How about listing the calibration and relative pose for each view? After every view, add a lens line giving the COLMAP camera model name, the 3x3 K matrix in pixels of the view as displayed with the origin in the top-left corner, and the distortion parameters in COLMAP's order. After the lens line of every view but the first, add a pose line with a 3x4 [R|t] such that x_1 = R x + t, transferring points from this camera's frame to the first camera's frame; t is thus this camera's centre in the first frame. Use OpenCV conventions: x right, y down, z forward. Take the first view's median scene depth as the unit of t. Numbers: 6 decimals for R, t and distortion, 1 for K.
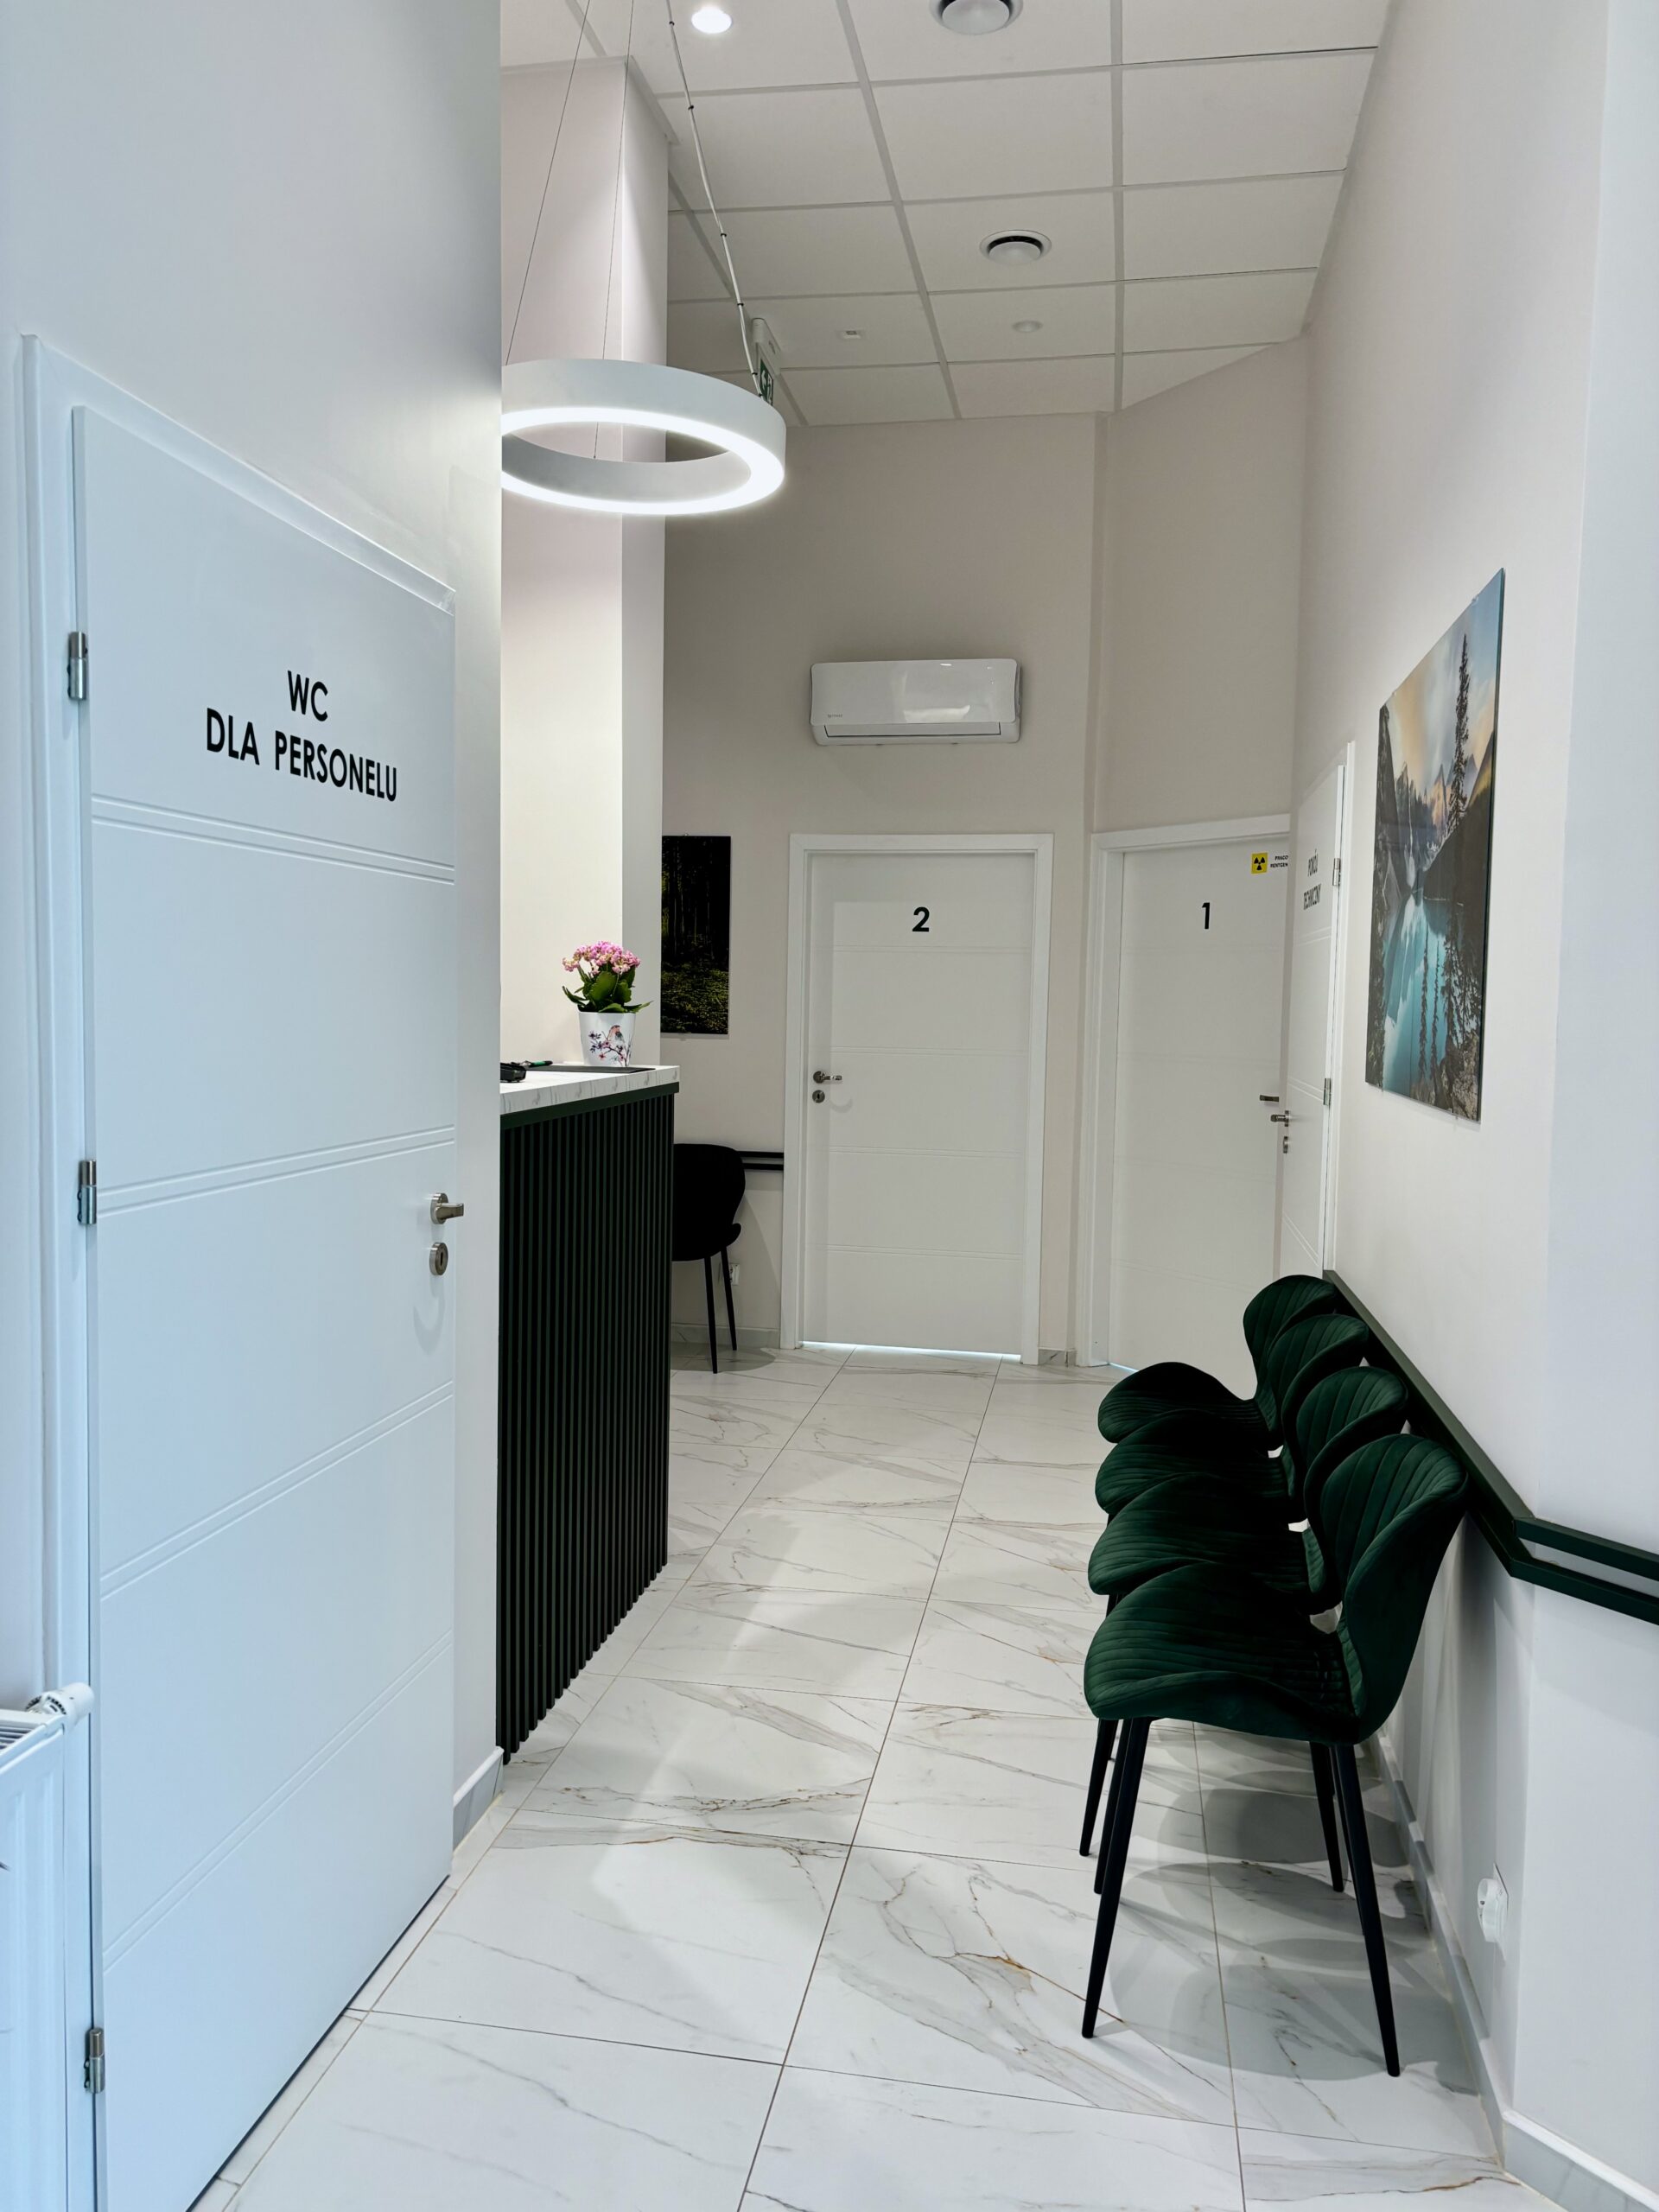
lens RADIAL K [[1658.3, 0, 829.5], [0, 1658.3, 1106.0], [0, 0, 1]] dist [0.004171, 0.004040]
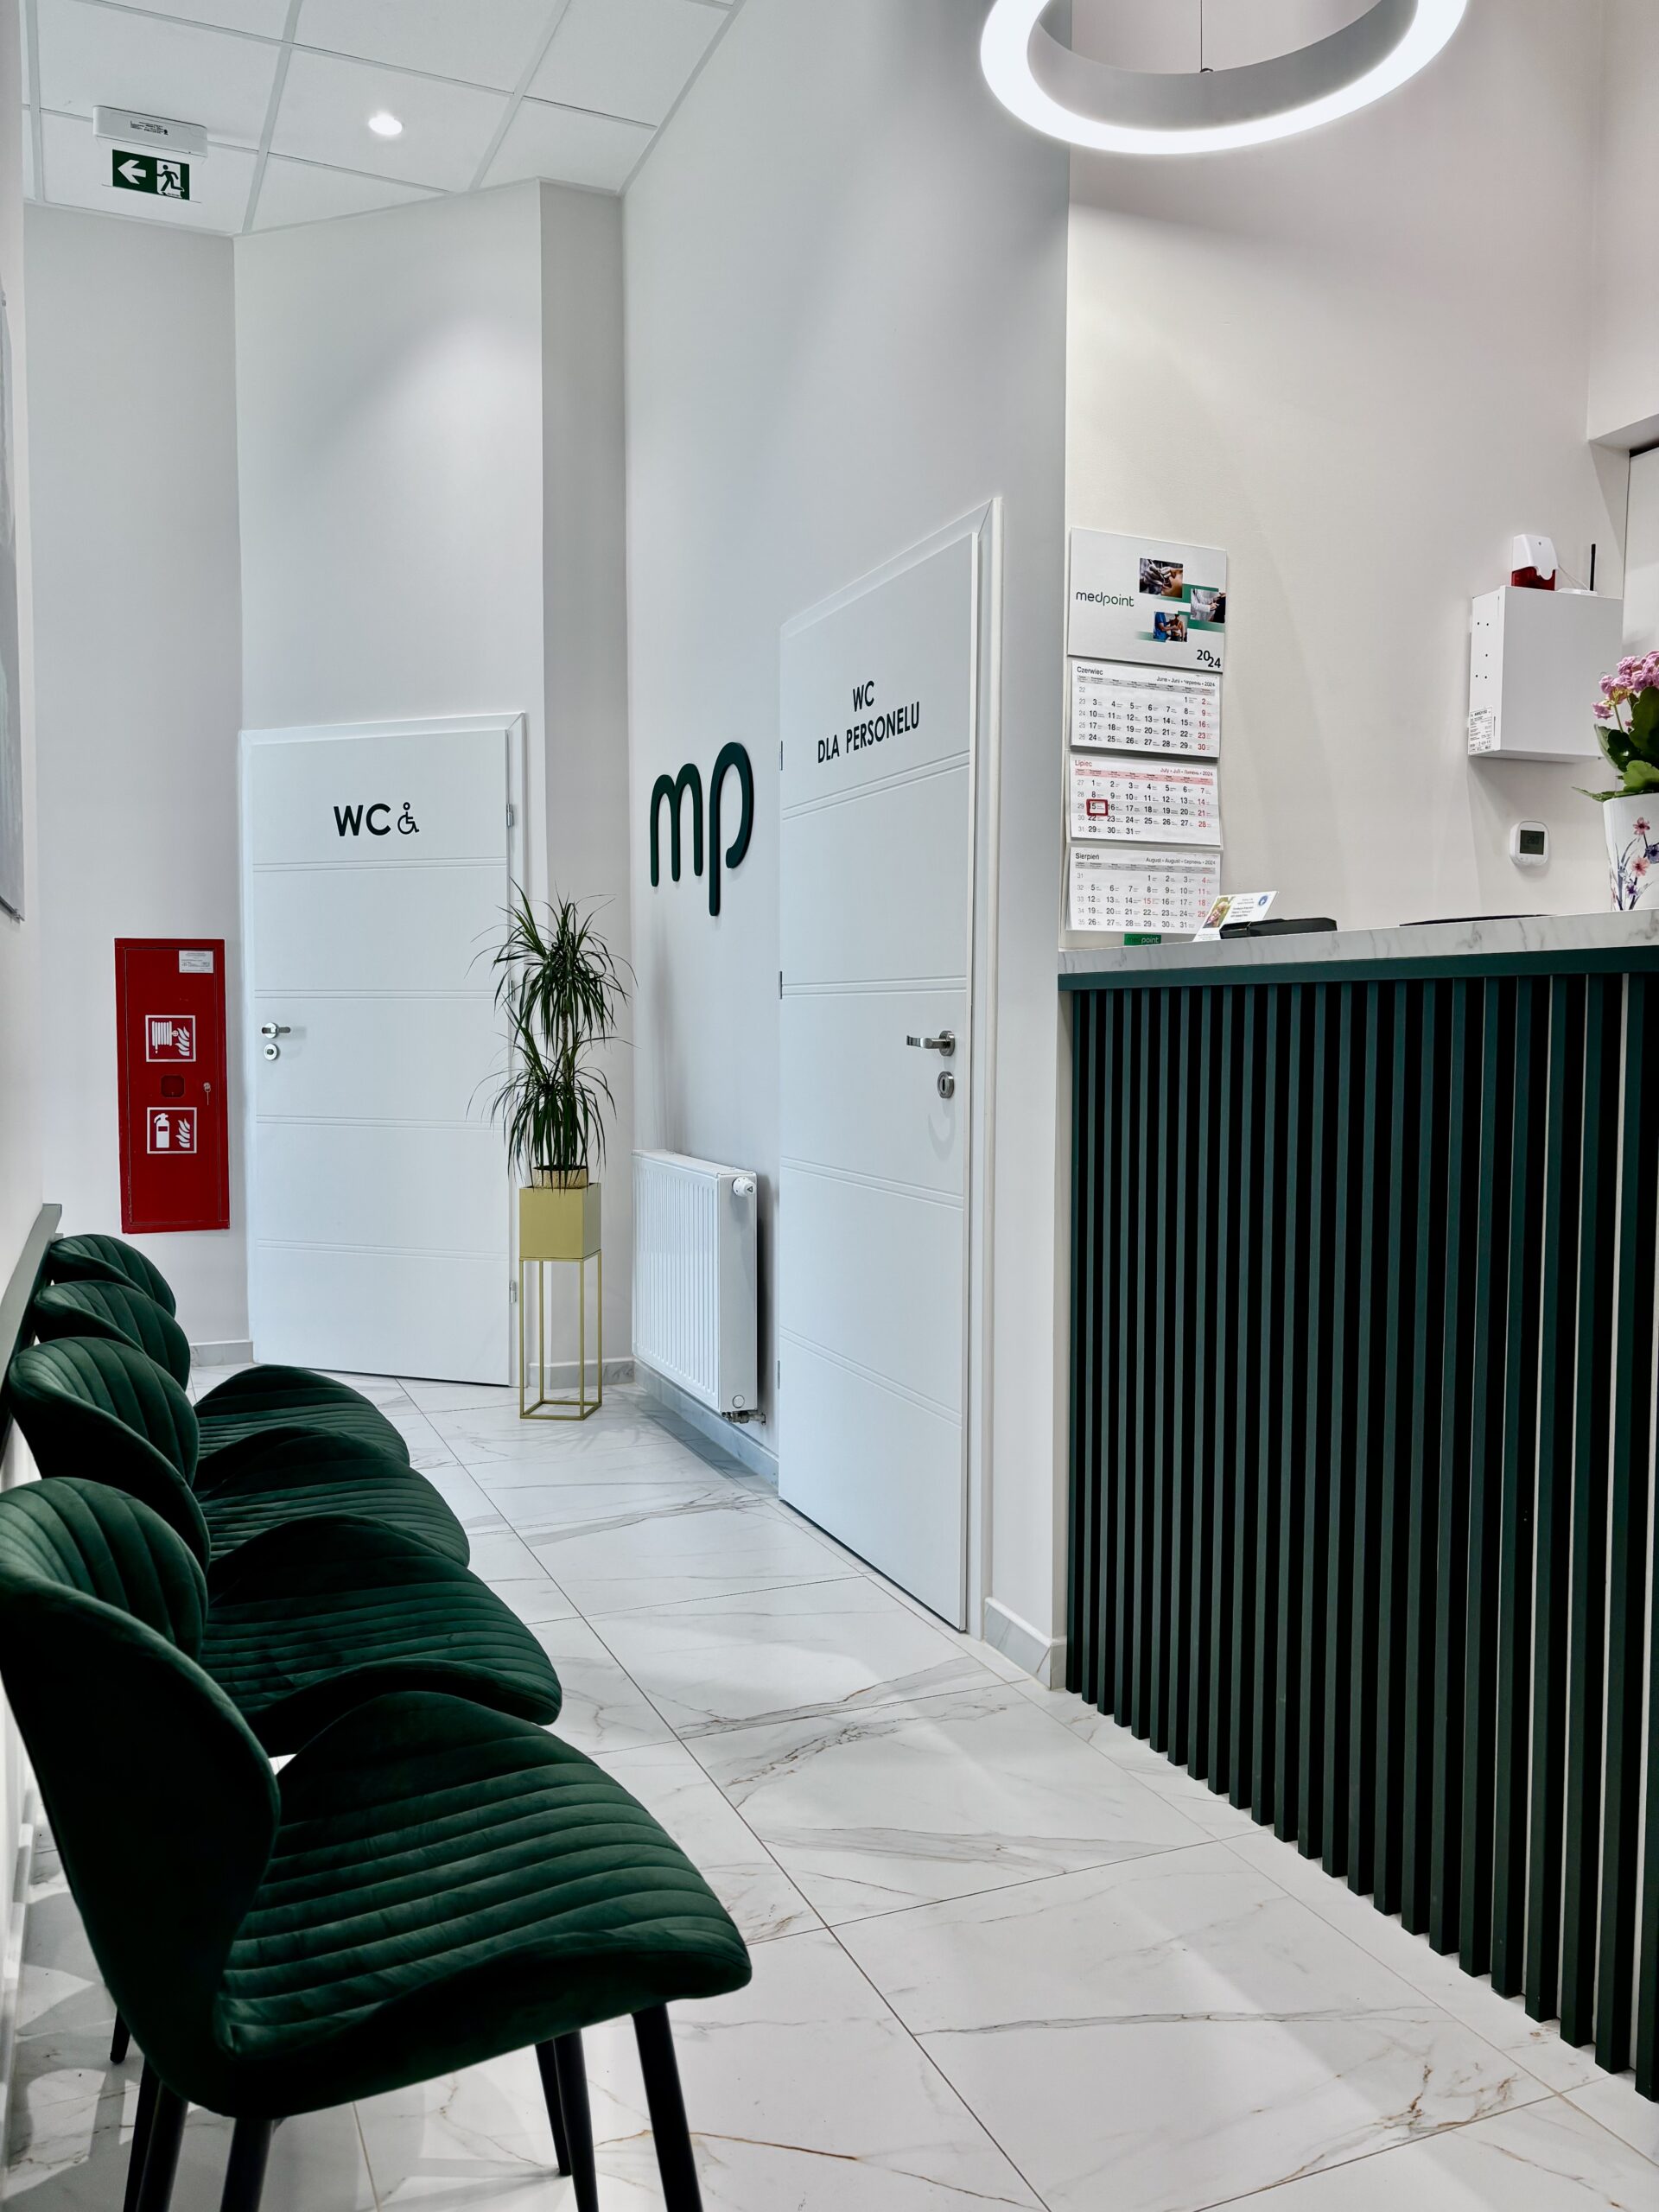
lens RADIAL K [[1658.3, 0, 829.5], [0, 1658.3, 1106.0], [0, 0, 1]] dist [0.004171, 0.004040]
pose [[-0.838699, 0.005320, -0.544570, 0.428970], [-0.055262, 0.993959, 0.094820, -0.001405], [0.541785, 0.109620, -0.833338, 1.707679]]
